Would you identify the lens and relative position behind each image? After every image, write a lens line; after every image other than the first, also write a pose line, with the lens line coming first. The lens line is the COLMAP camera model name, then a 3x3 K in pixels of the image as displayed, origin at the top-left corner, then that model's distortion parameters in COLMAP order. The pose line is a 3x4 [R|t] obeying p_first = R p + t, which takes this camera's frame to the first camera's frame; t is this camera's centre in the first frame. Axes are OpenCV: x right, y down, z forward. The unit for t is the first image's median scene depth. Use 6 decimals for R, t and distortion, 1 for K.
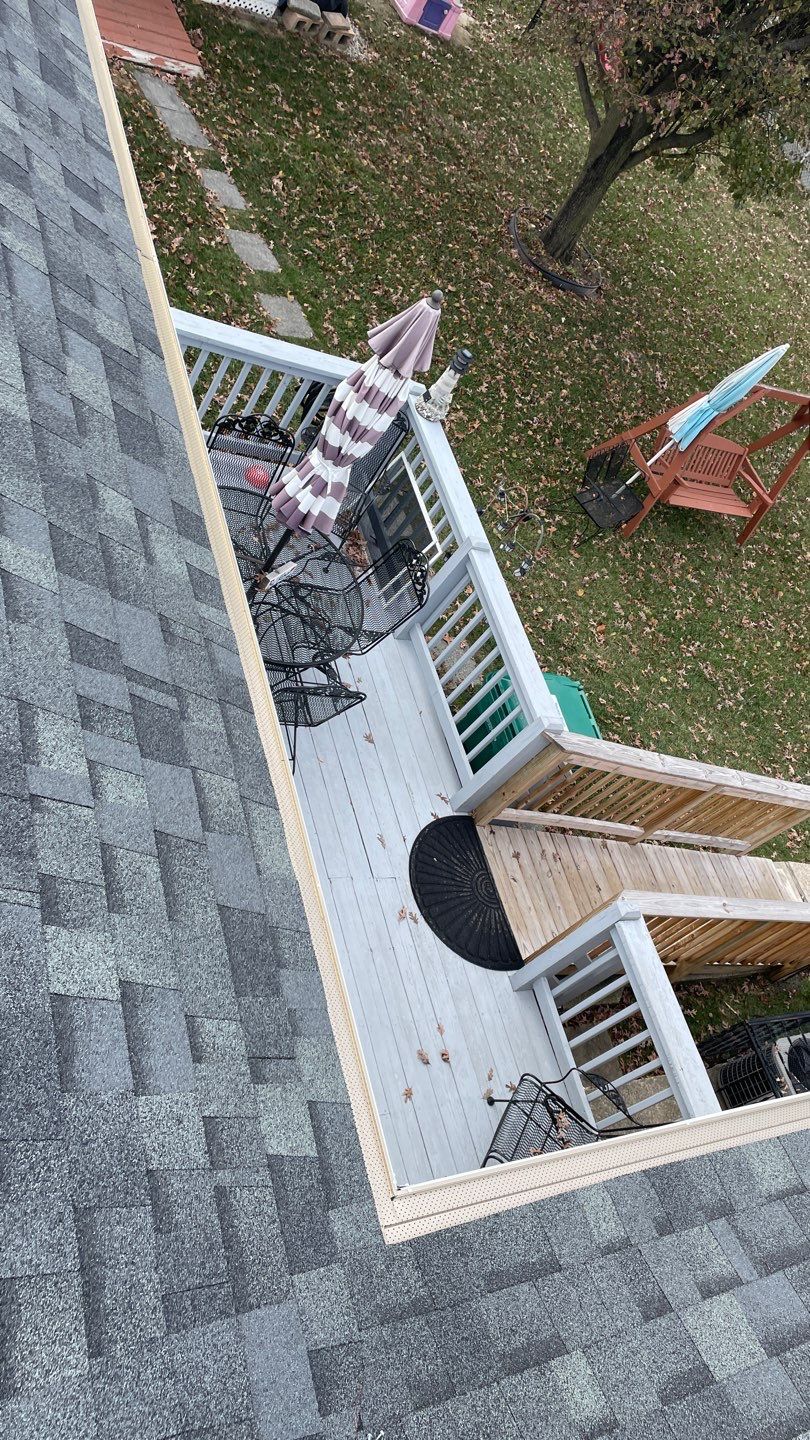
lens RADIAL K [[1074.5, 0, 427.1], [0, 1074.5, 726.4], [0, 0, 1]] dist [0.114406, -0.146258]
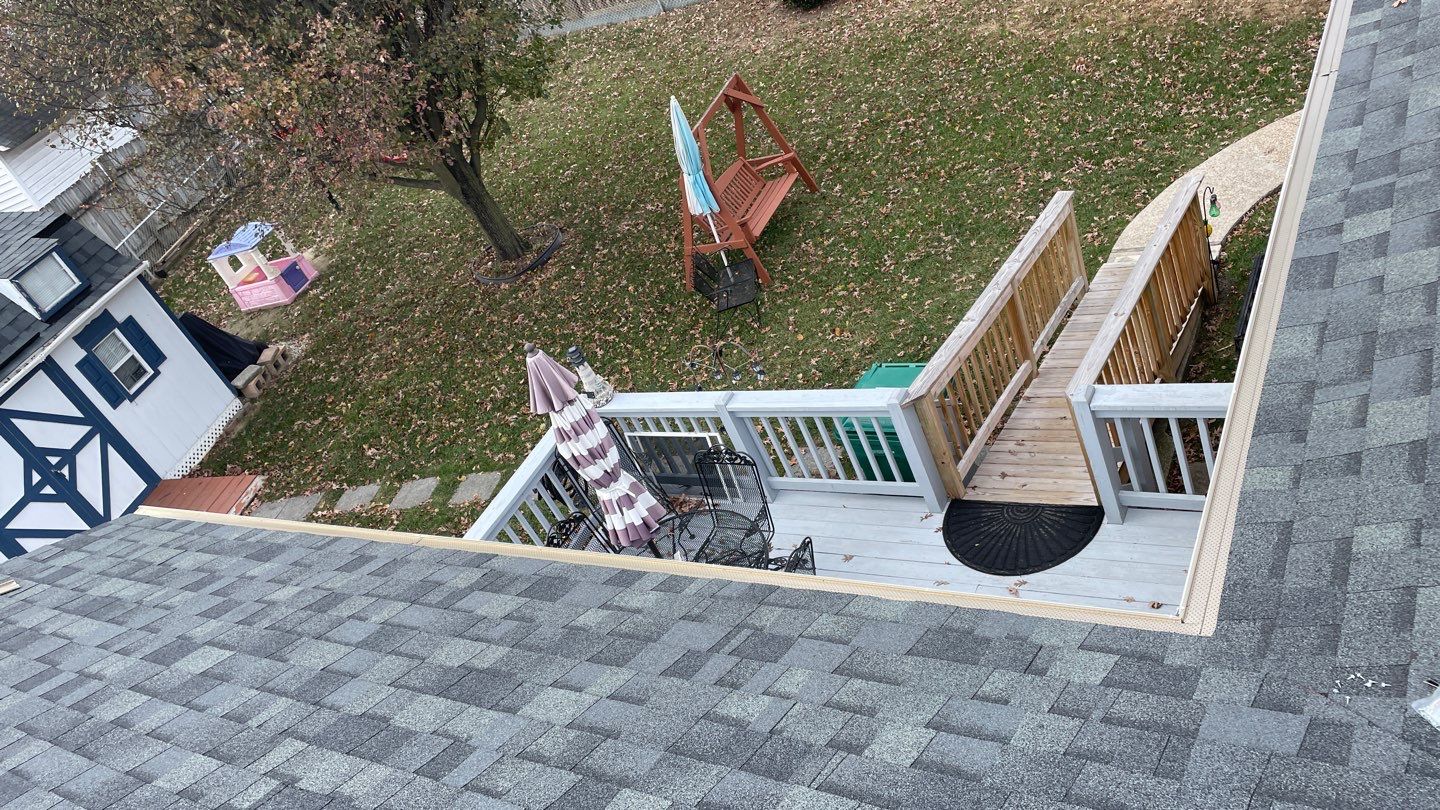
lens RADIAL K [[1074.5, 0, 720.0], [0, 1074.5, 405.0], [0, 0, 1]] dist [0.114406, -0.146258]
pose [[0.387598, -0.919791, 0.061256, -0.026486], [0.911378, 0.372379, -0.175285, 0.024926], [0.138415, 0.123768, 0.982610, -0.101313]]
